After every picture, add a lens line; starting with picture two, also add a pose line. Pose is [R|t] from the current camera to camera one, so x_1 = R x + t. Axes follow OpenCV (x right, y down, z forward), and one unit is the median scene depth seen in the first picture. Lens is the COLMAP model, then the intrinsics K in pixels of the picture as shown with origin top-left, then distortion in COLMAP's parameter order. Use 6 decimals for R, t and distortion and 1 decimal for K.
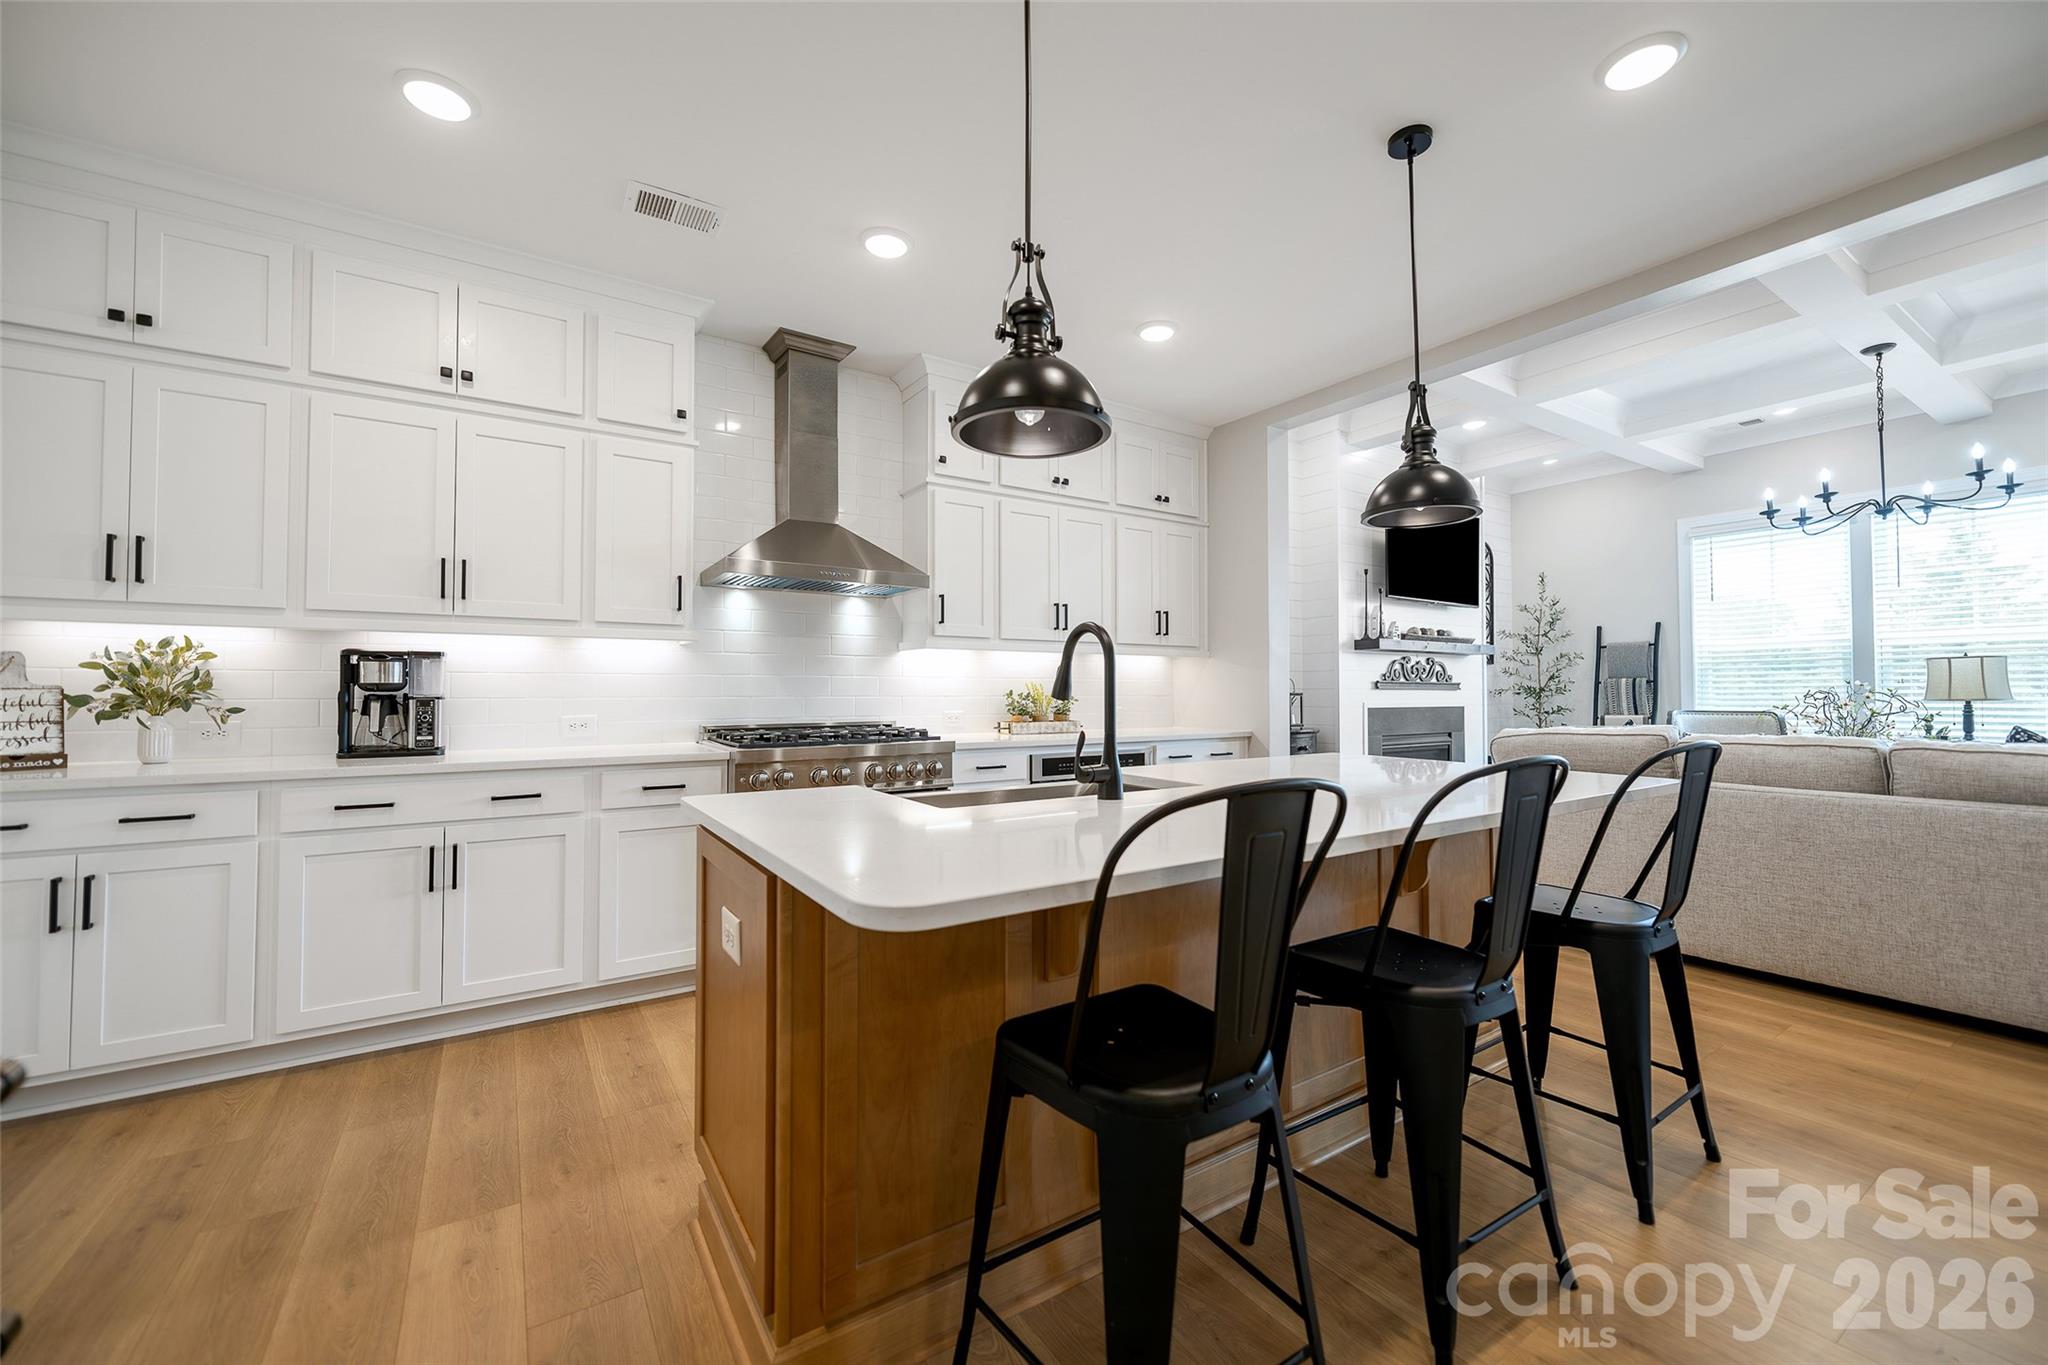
lens RADIAL K [[830.7, 0, 1006.1], [0, 830.7, 675.3], [0, 0, 1]] dist [0.002753, -0.001578]
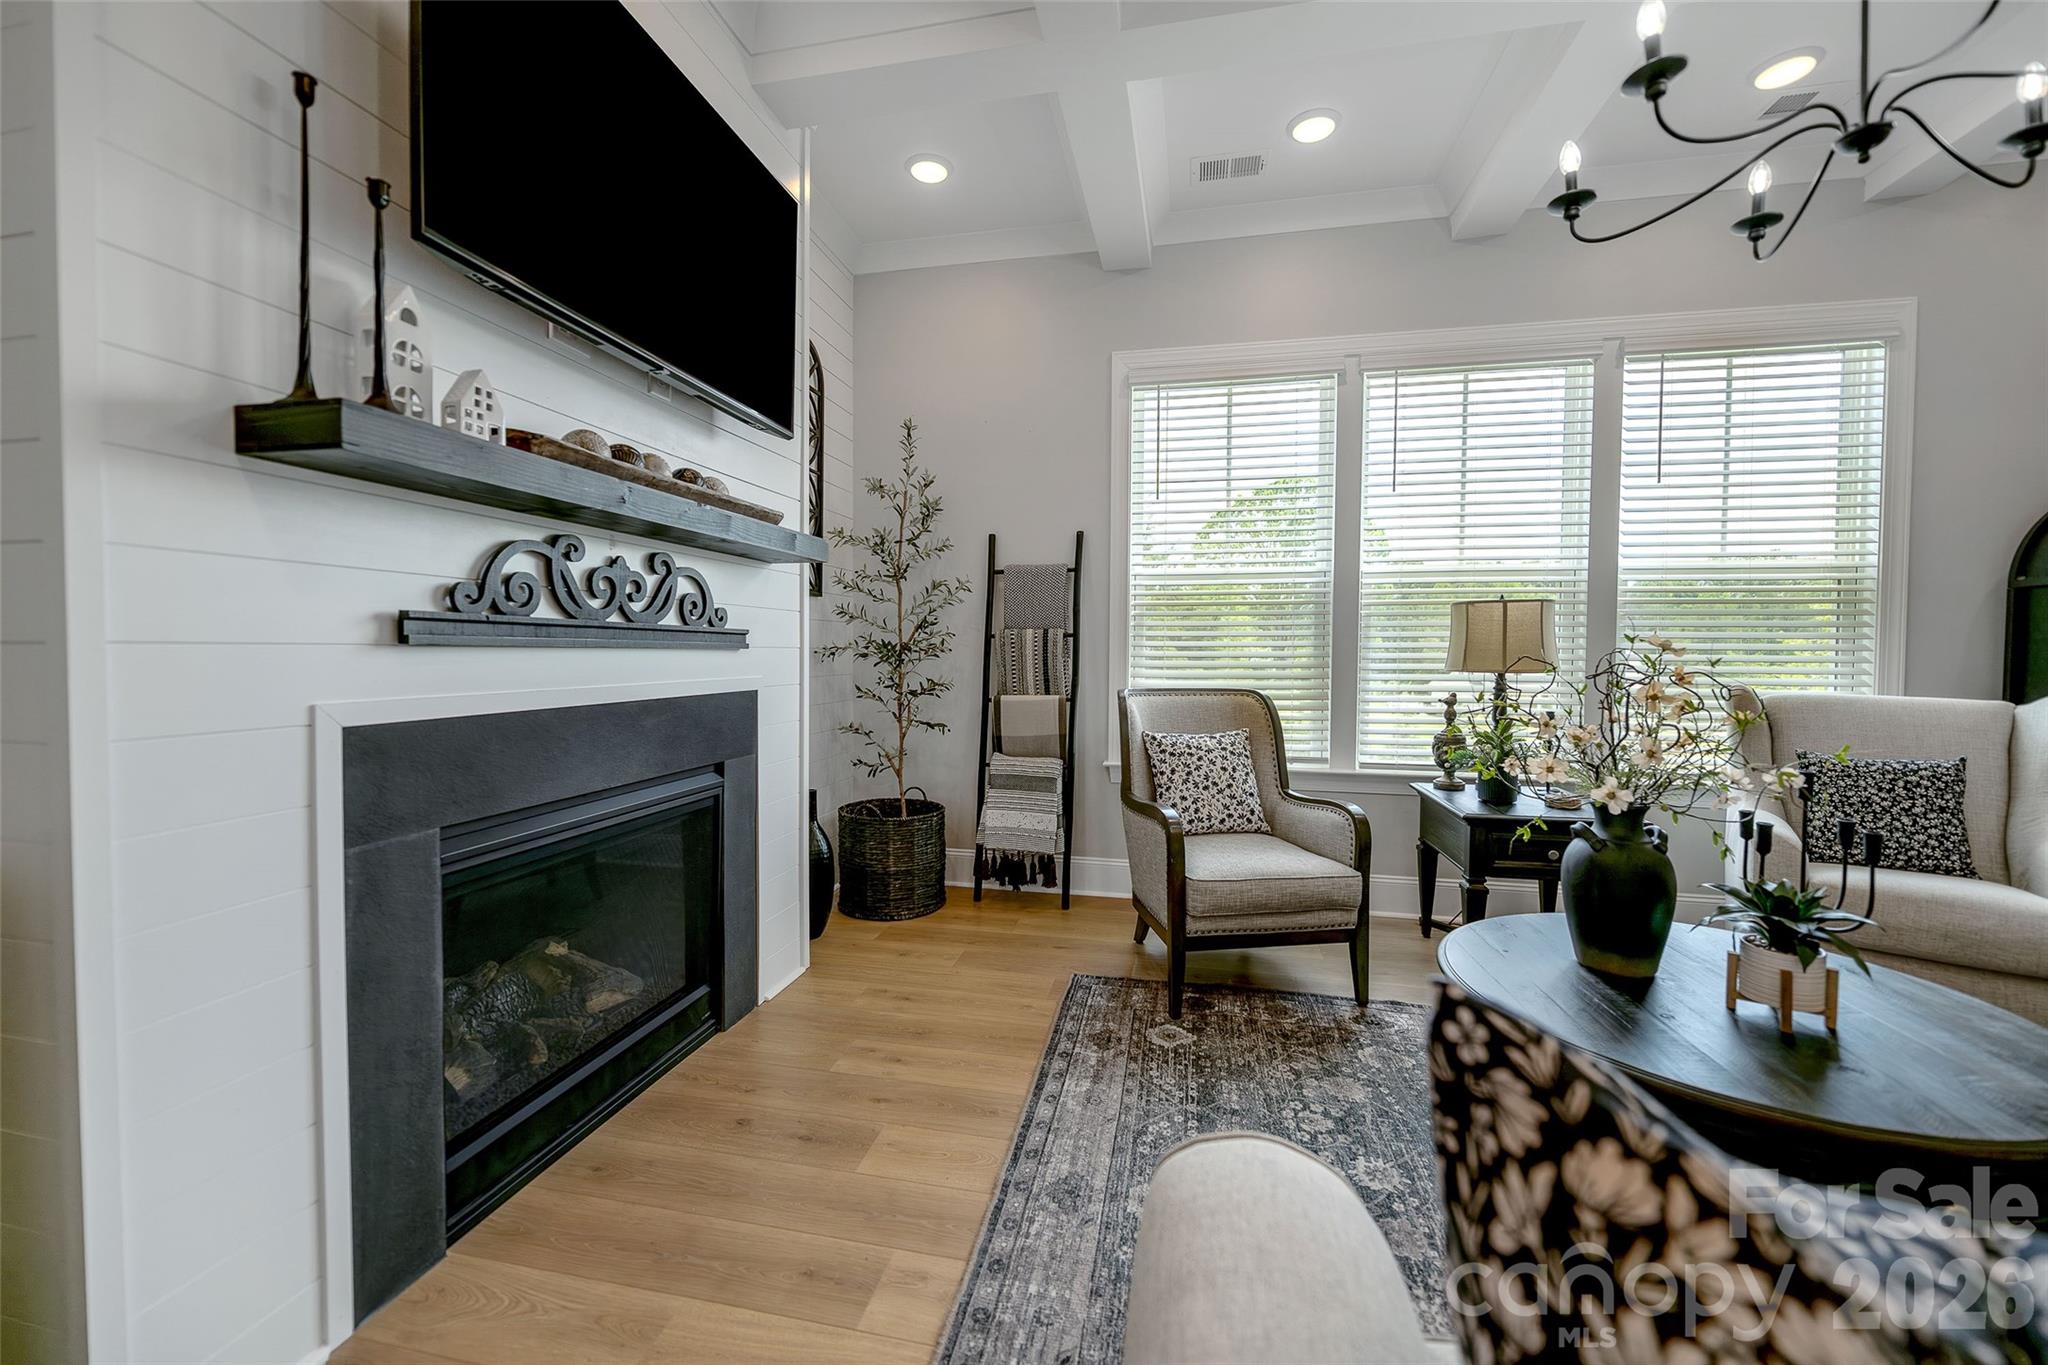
lens RADIAL K [[830.7, 0, 1041.7], [0, 830.7, 663.0], [0, 0, 1]] dist [0.002753, -0.001578]
pose [[0.697744, -0.007734, 0.716306, 0.507047], [-0.020526, 0.999315, 0.030784, 0.013414], [-0.716053, -0.036182, 0.697107, 0.878268]]
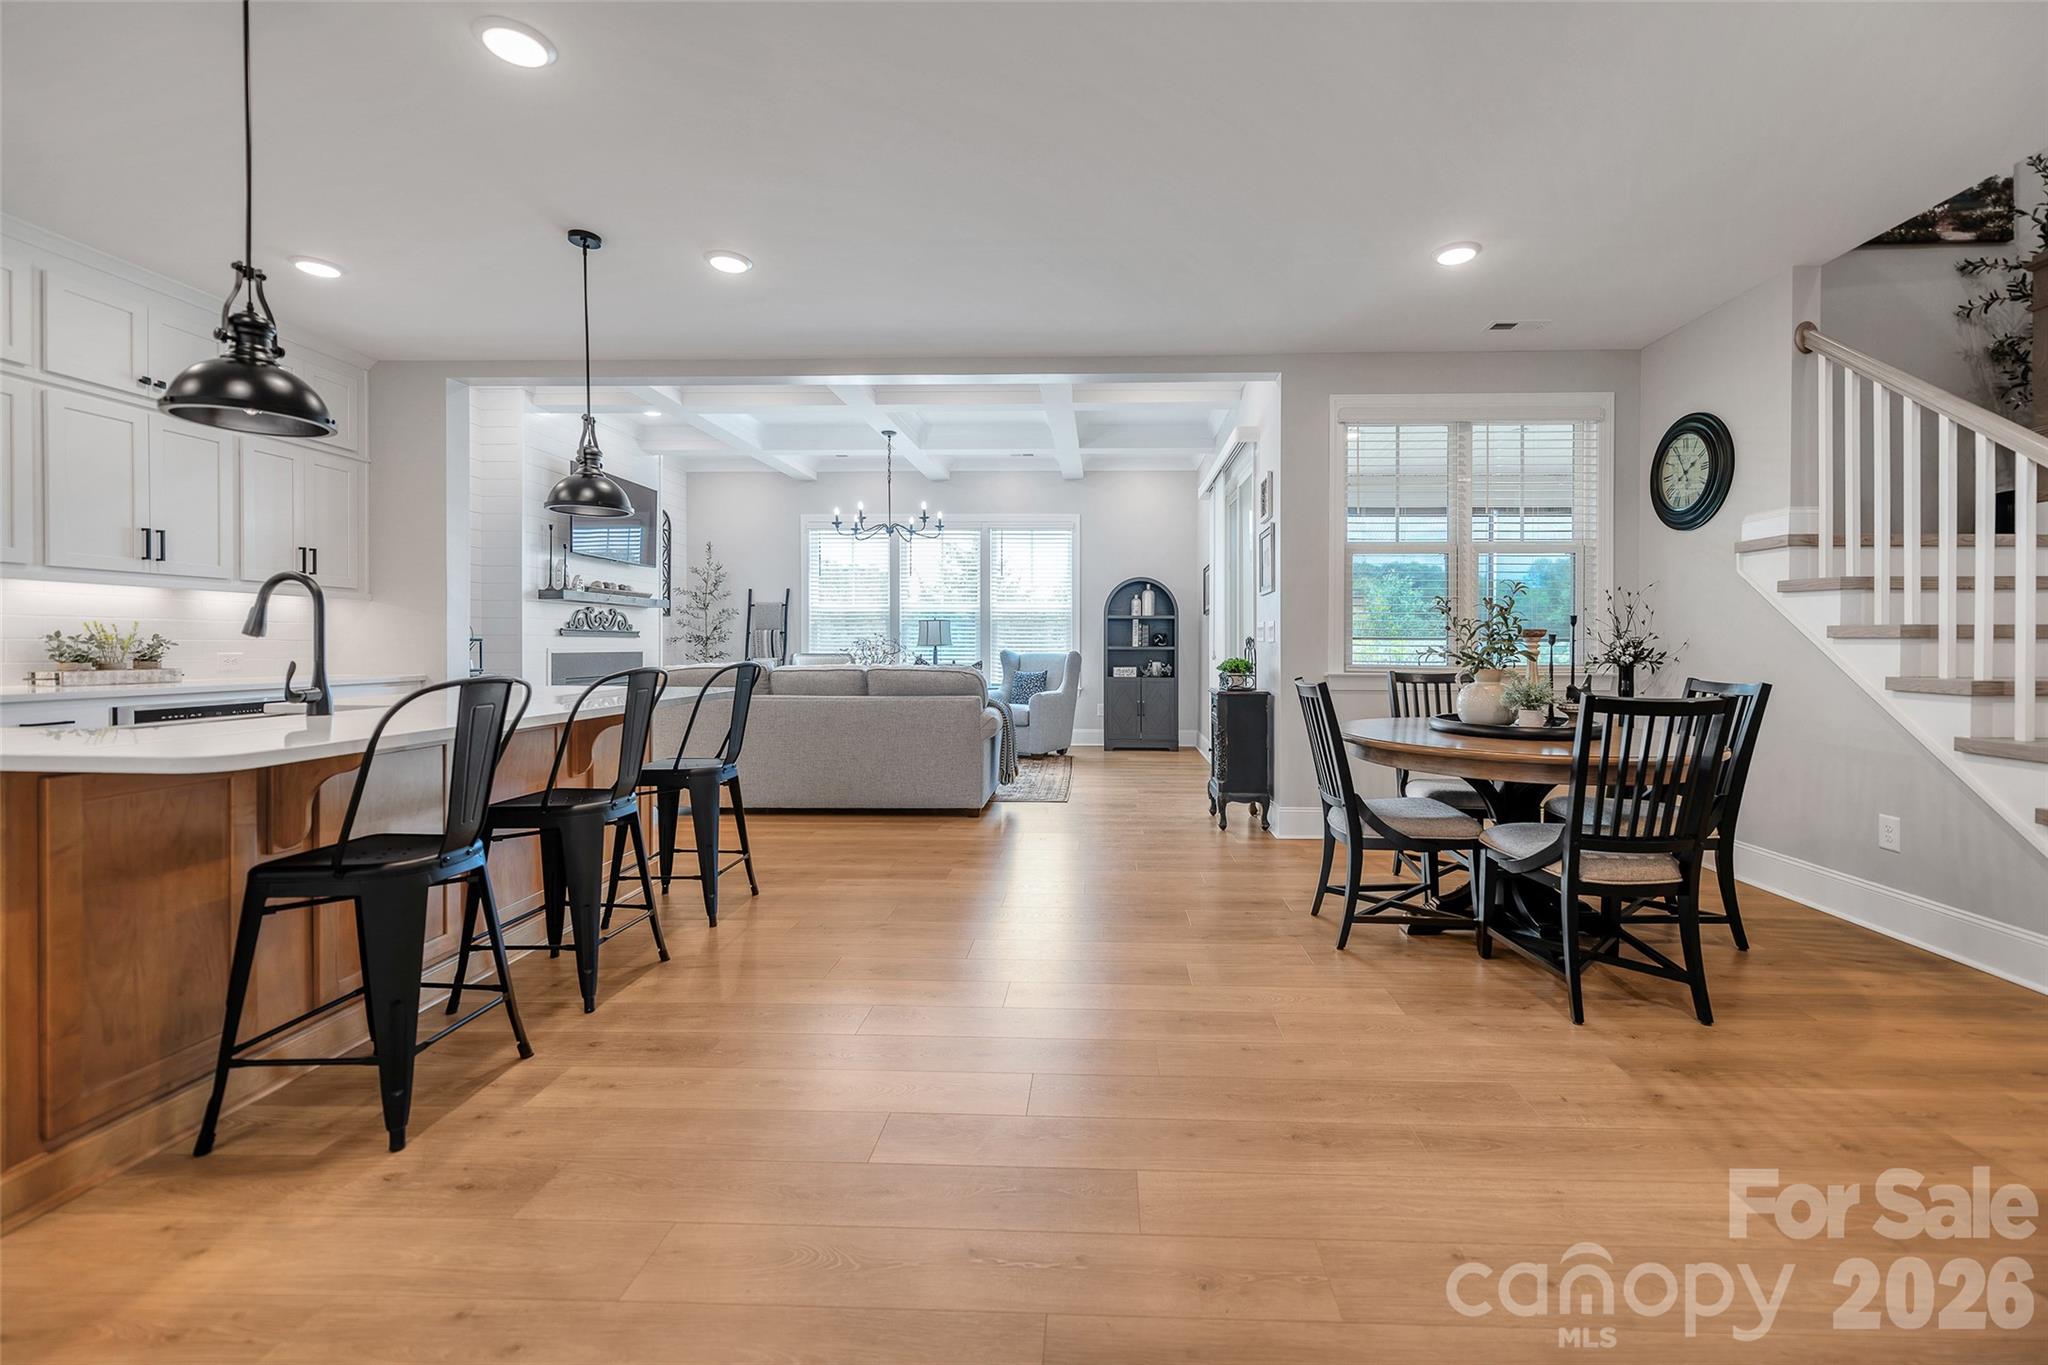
lens RADIAL K [[830.7, 0, 1104.4], [0, 830.7, 654.7], [0, 0, 1]] dist [0.002753, -0.001578]
pose [[0.545801, -0.009650, 0.837859, -0.106124], [-0.020300, 0.999488, 0.024735, 0.000485], [-0.837669, -0.030509, 0.545325, -0.256820]]
